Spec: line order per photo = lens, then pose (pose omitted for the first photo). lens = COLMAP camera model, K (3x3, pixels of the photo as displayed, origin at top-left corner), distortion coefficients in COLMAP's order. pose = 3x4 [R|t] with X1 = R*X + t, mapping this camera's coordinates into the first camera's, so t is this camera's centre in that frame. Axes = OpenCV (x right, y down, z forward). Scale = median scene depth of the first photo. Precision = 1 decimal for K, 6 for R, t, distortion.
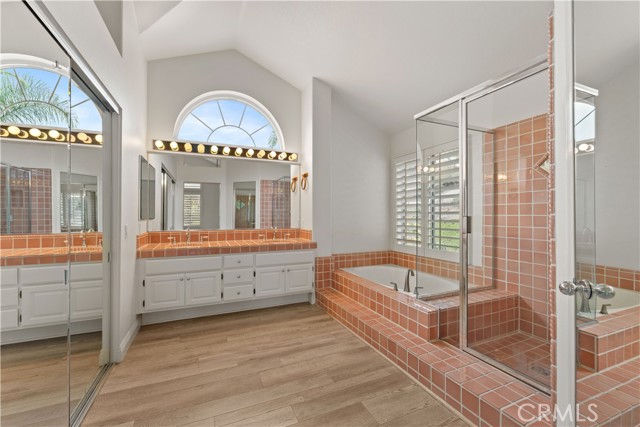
lens RADIAL K [[259.0, 0, 312.9], [0, 259.0, 214.9], [0, 0, 1]] dist [0.000783, 0.000073]
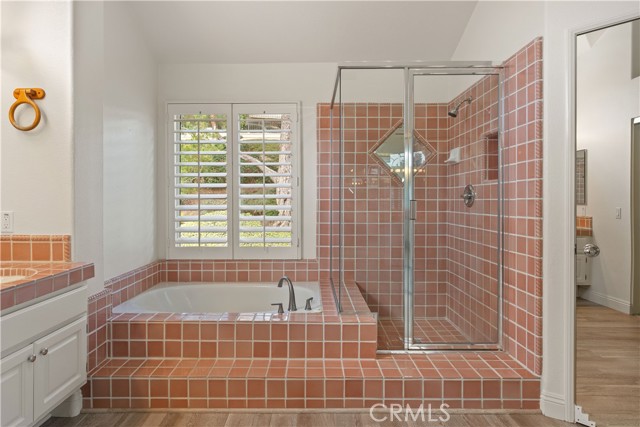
lens RADIAL K [[363.2, 0, 319.0], [0, 363.2, 202.1], [0, 0, 1]] dist [-0.002632, -0.000328]
pose [[0.405921, -0.005958, 0.913889, -0.407878], [-0.000137, 0.999978, 0.006580, 0.001598], [-0.913908, -0.002796, 0.405911, 0.454058]]
